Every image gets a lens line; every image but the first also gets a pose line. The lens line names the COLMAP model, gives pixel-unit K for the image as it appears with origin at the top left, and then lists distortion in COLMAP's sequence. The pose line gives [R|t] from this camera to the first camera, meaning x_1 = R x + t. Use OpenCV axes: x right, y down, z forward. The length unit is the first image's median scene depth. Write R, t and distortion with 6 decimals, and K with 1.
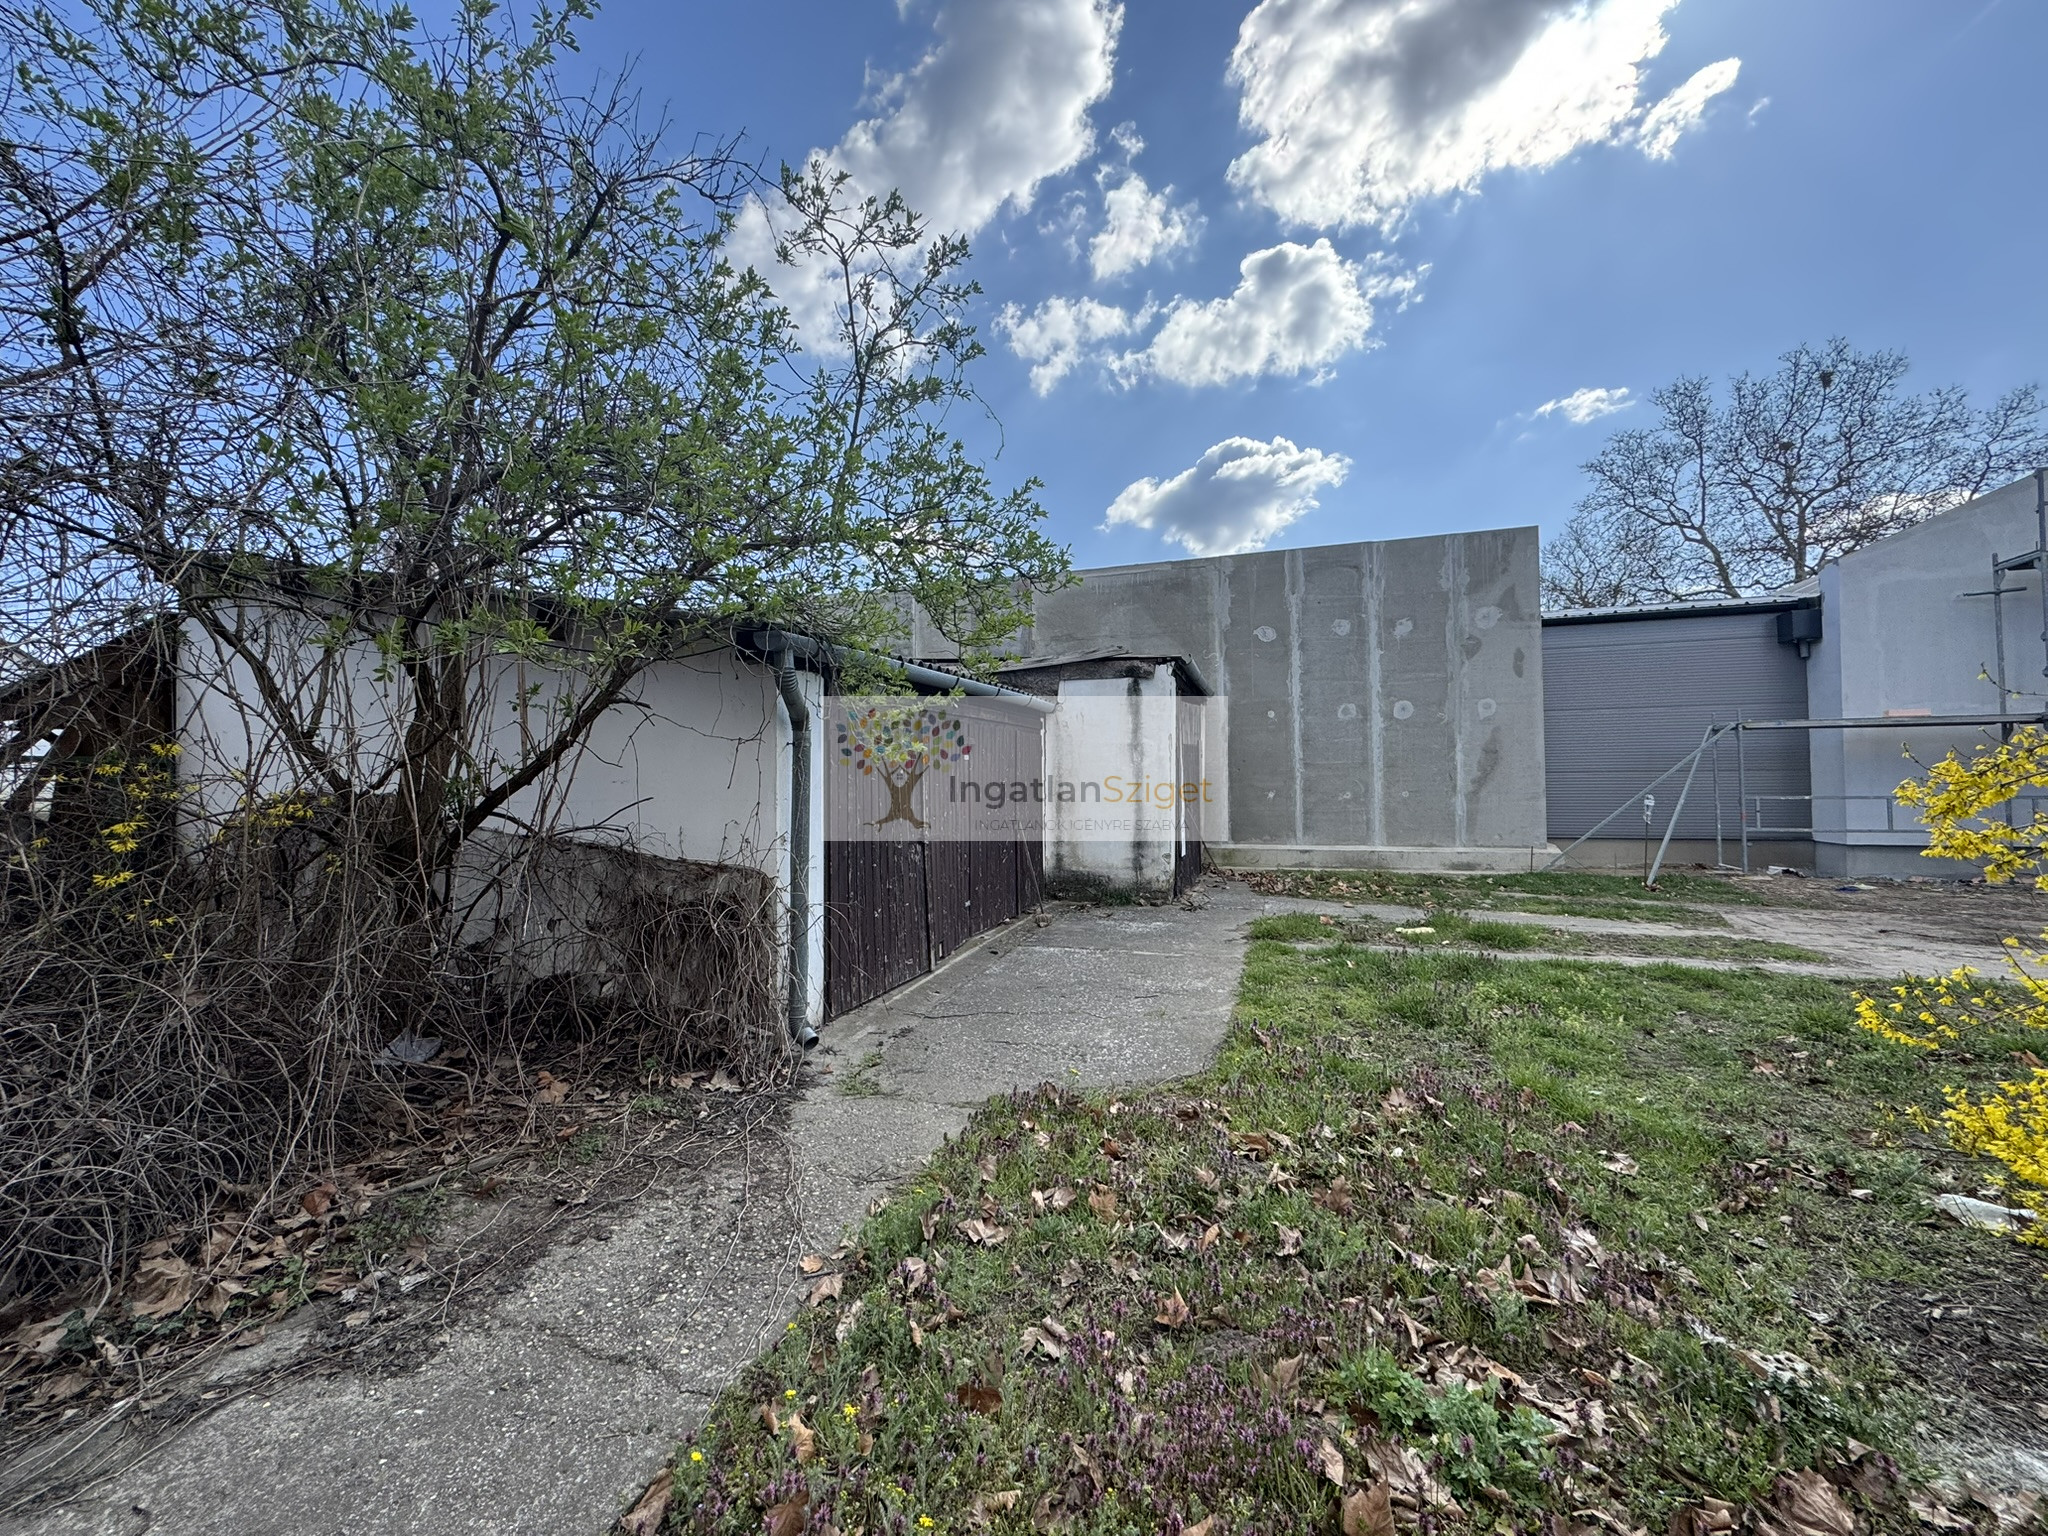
lens RADIAL K [[815.6, 0, 1022.3], [0, 815.6, 765.6], [0, 0, 1]] dist [-0.003545, 0.000664]
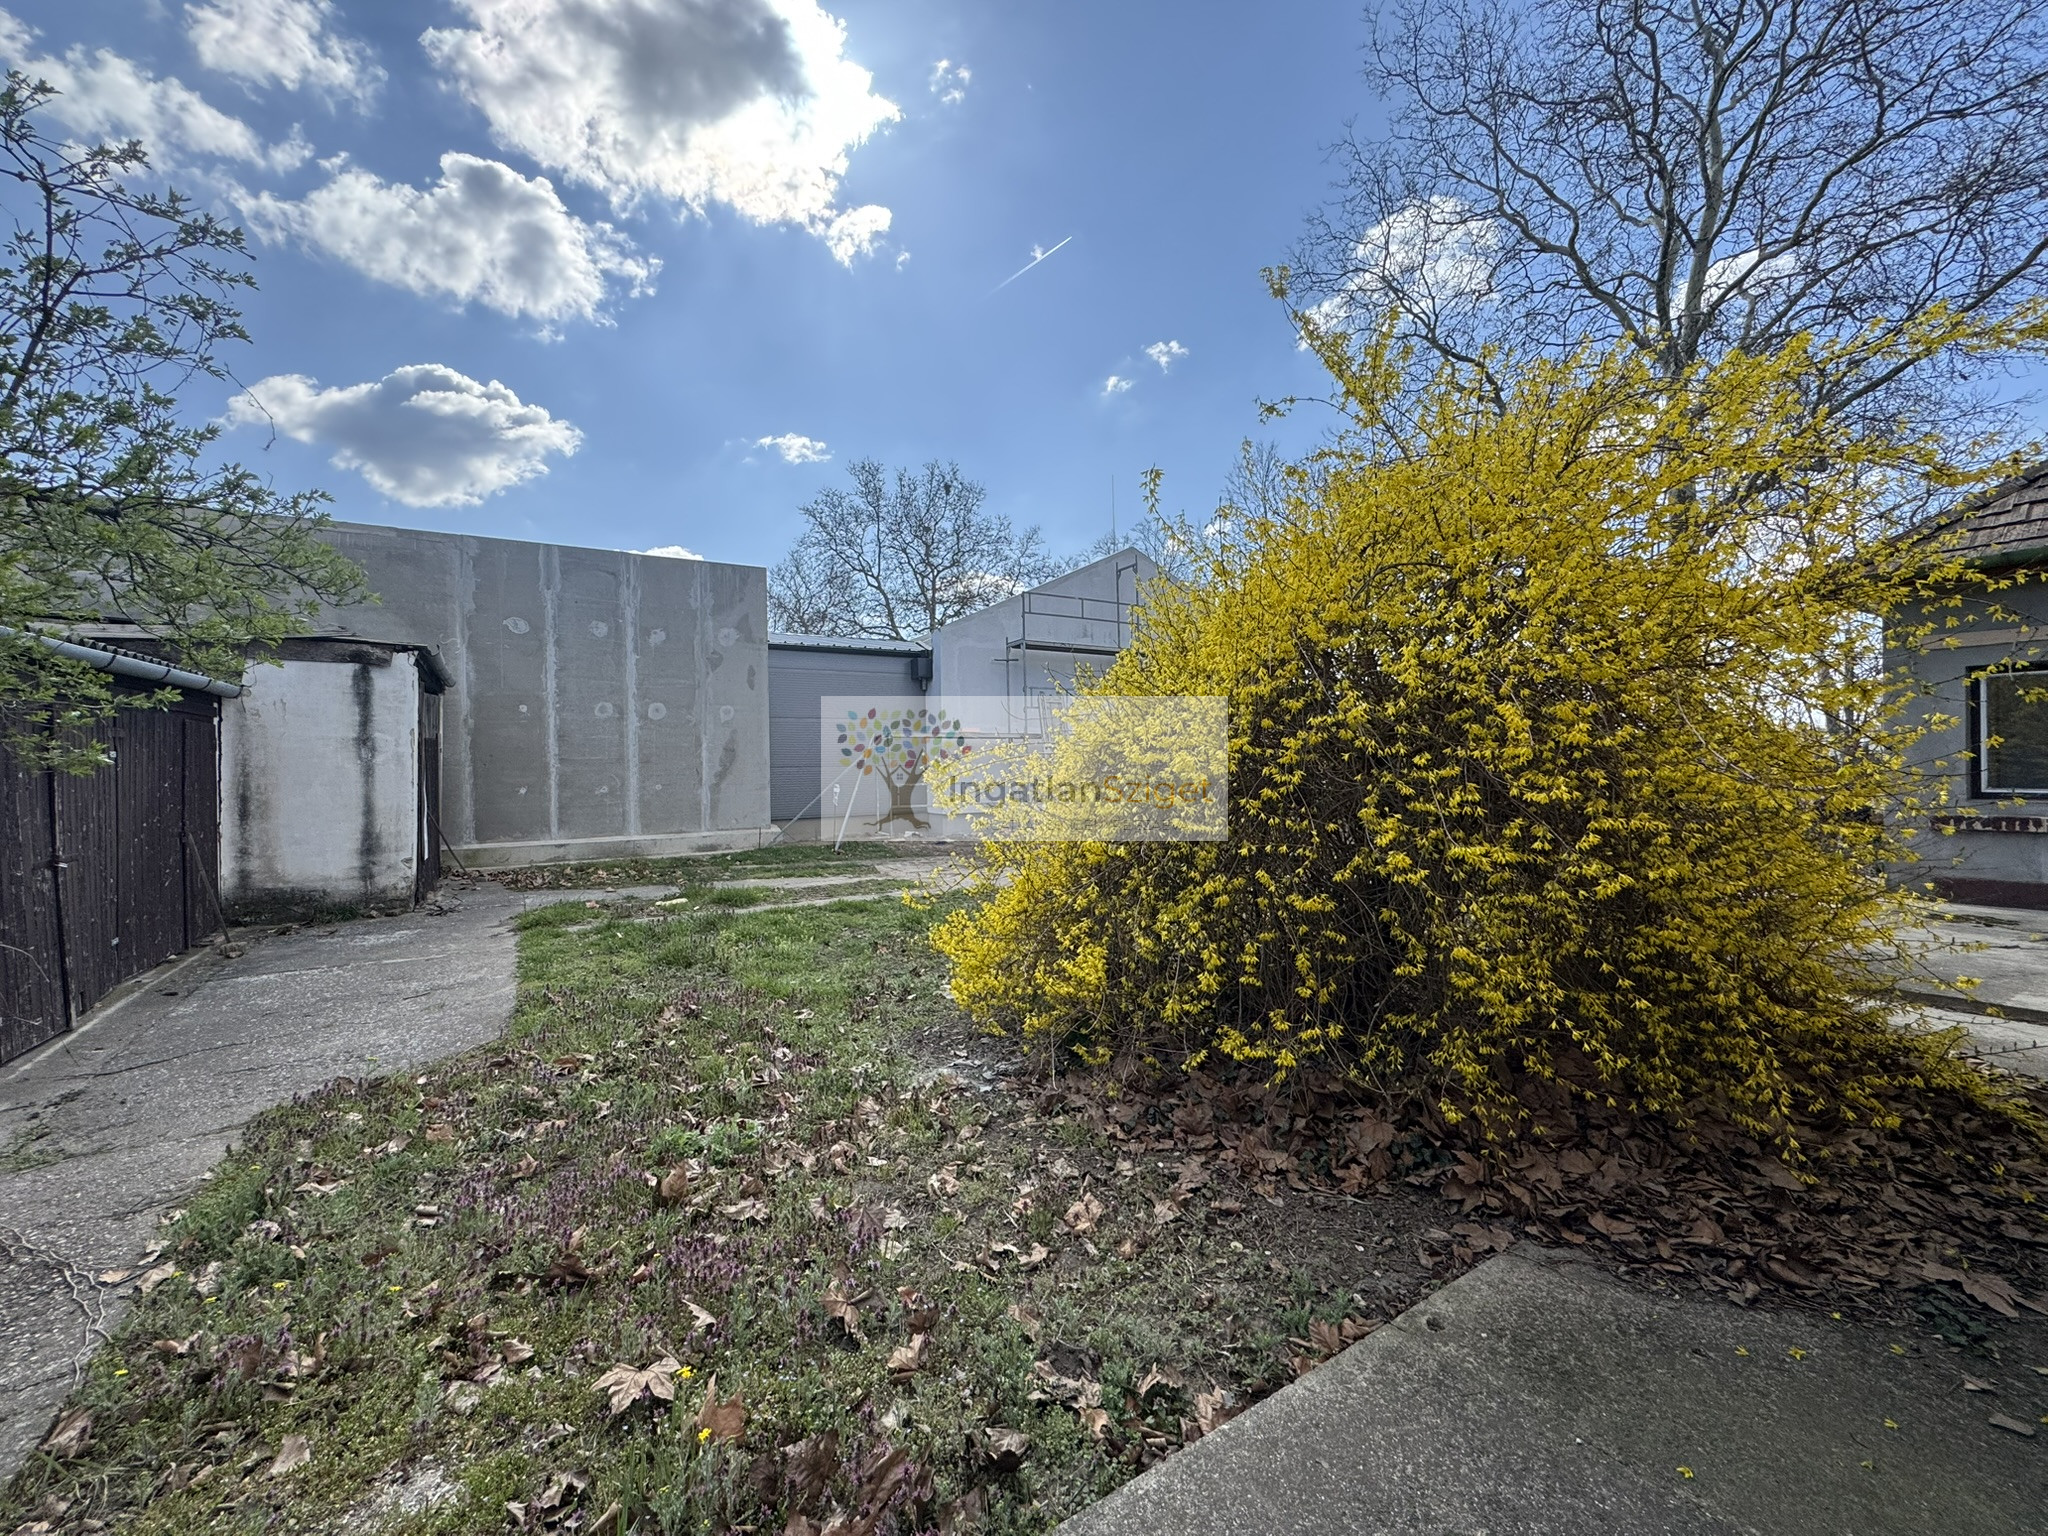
lens RADIAL K [[815.6, 0, 1022.3], [0, 815.6, 765.6], [0, 0, 1]] dist [-0.003545, 0.000664]
pose [[0.646045, -0.000516, 0.763299, -0.084633], [-0.008046, 0.999940, 0.007486, -0.010115], [-0.763257, -0.010978, 0.646002, -0.140570]]
